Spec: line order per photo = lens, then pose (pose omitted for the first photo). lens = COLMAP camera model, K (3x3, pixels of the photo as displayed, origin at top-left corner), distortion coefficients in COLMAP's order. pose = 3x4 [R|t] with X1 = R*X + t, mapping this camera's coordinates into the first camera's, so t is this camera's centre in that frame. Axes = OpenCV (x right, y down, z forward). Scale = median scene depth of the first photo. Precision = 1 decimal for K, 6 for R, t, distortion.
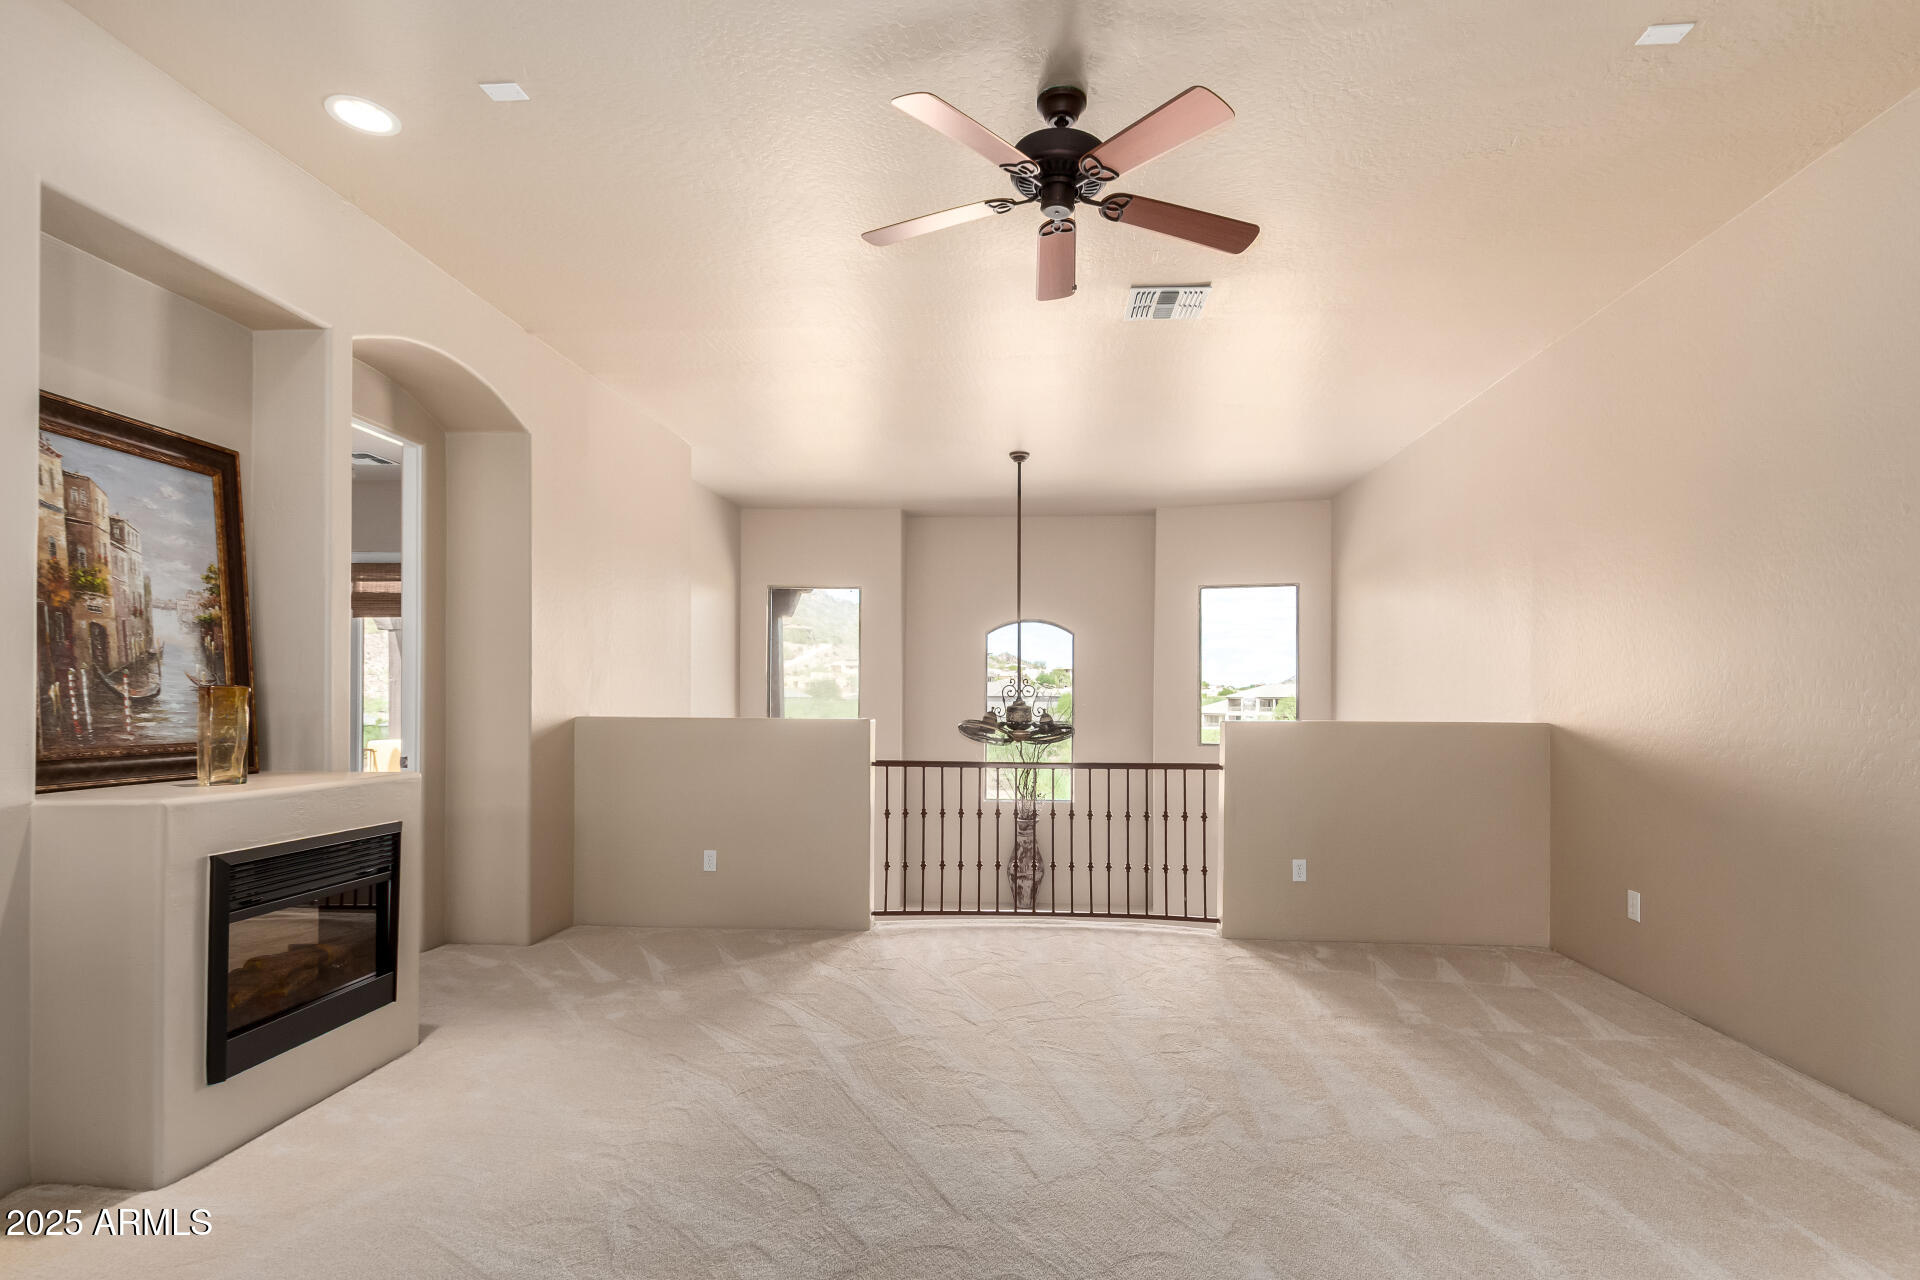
lens RADIAL K [[906.5, 0, 965.7], [0, 906.5, 664.1], [0, 0, 1]] dist [0.004587, 0.000627]
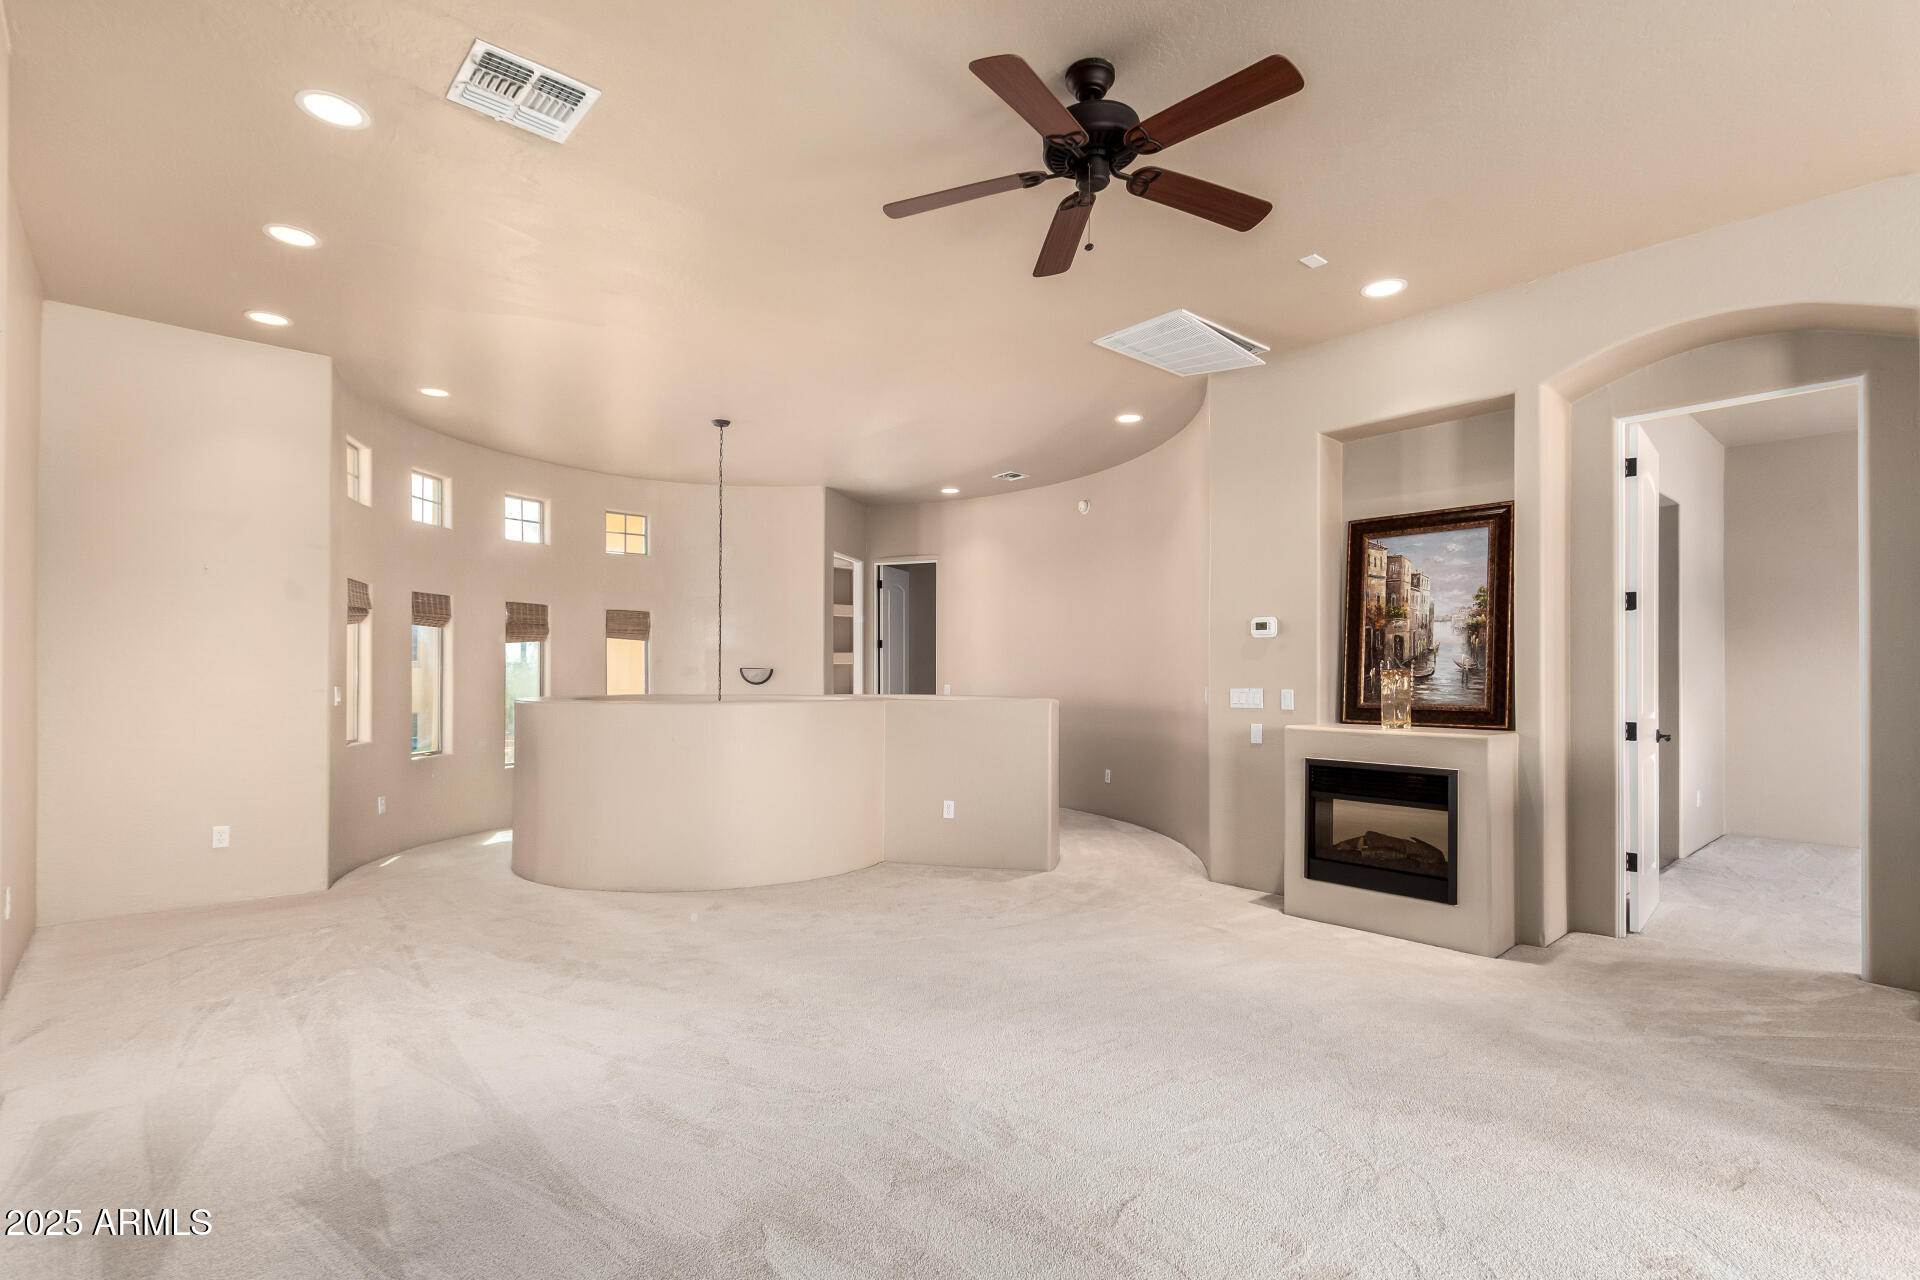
lens RADIAL K [[906.5, 0, 965.7], [0, 906.5, 664.1], [0, 0, 1]] dist [0.004587, 0.000627]
pose [[-0.690804, -0.007653, -0.723001, 0.906691], [0.026484, 0.999005, -0.035879, 0.052517], [0.722556, -0.043933, -0.689915, 1.543799]]
